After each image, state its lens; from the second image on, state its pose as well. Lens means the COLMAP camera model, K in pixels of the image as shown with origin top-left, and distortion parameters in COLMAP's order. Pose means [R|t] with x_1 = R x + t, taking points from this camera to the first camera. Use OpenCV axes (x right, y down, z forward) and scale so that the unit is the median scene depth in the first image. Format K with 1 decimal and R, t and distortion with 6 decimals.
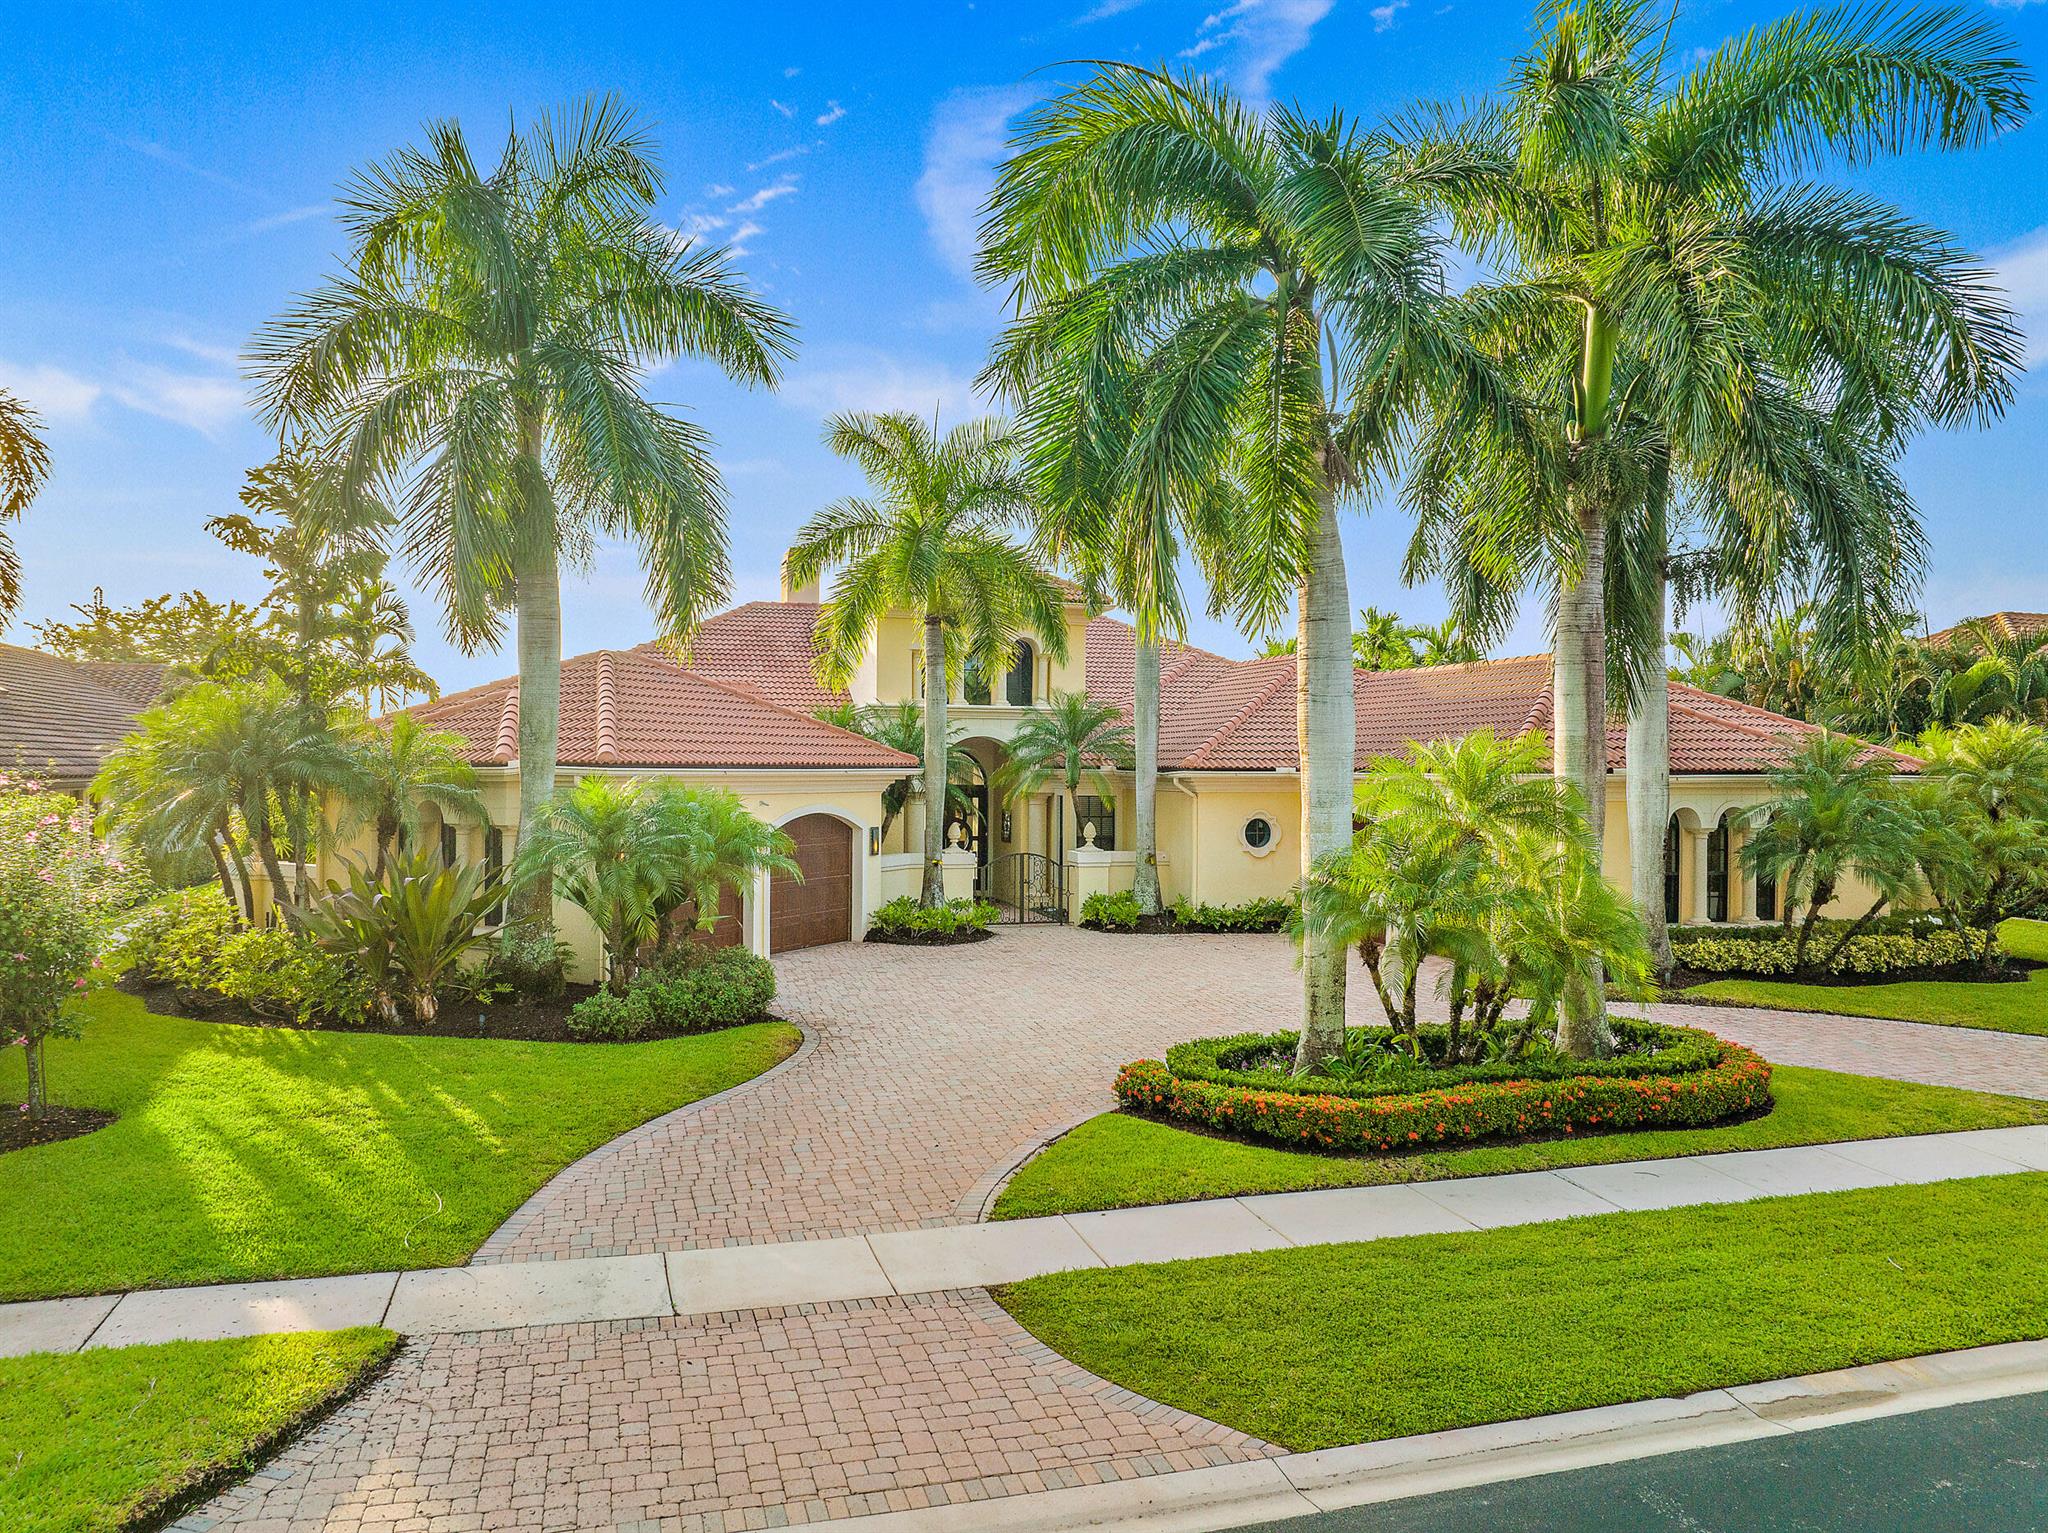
lens RADIAL K [[1432.4, 0, 1022.8], [0, 1432.4, 765.1], [0, 0, 1]] dist [-0.030428, 0.001228]
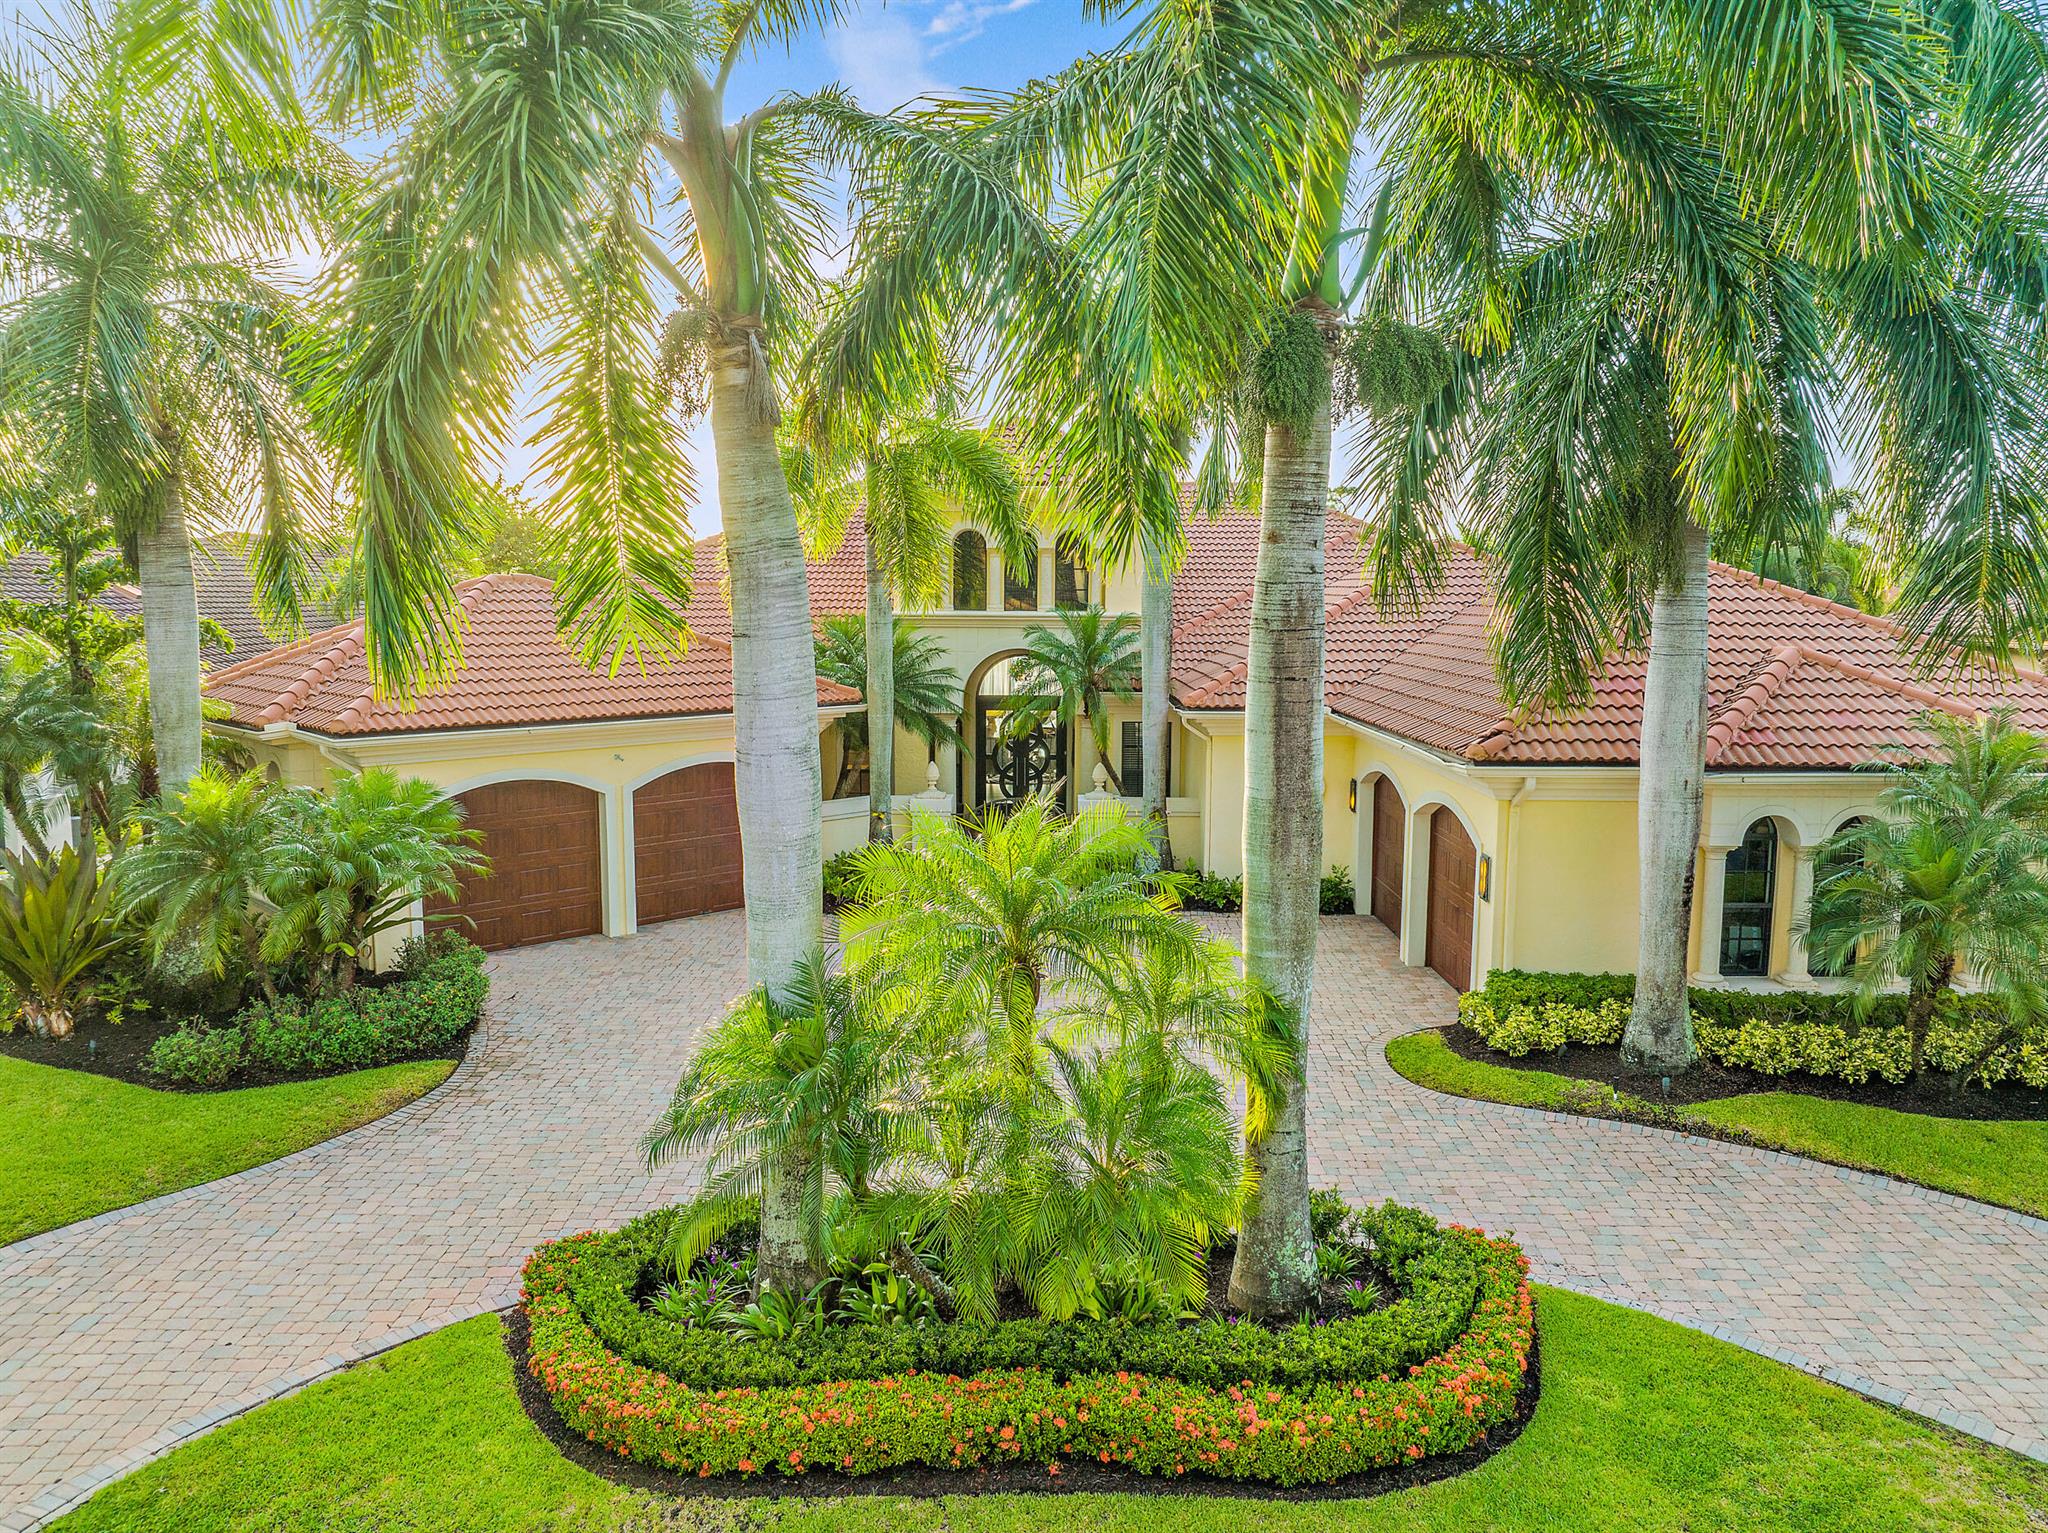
lens RADIAL K [[1432.4, 0, 1022.0], [0, 1432.4, 766.7], [0, 0, 1]] dist [-0.030428, 0.001228]
pose [[0.955317, 0.033131, -0.293722, 0.346817], [0.002382, 0.992803, 0.119734, -0.080003], [0.295575, -0.115083, 0.948362, 0.280473]]
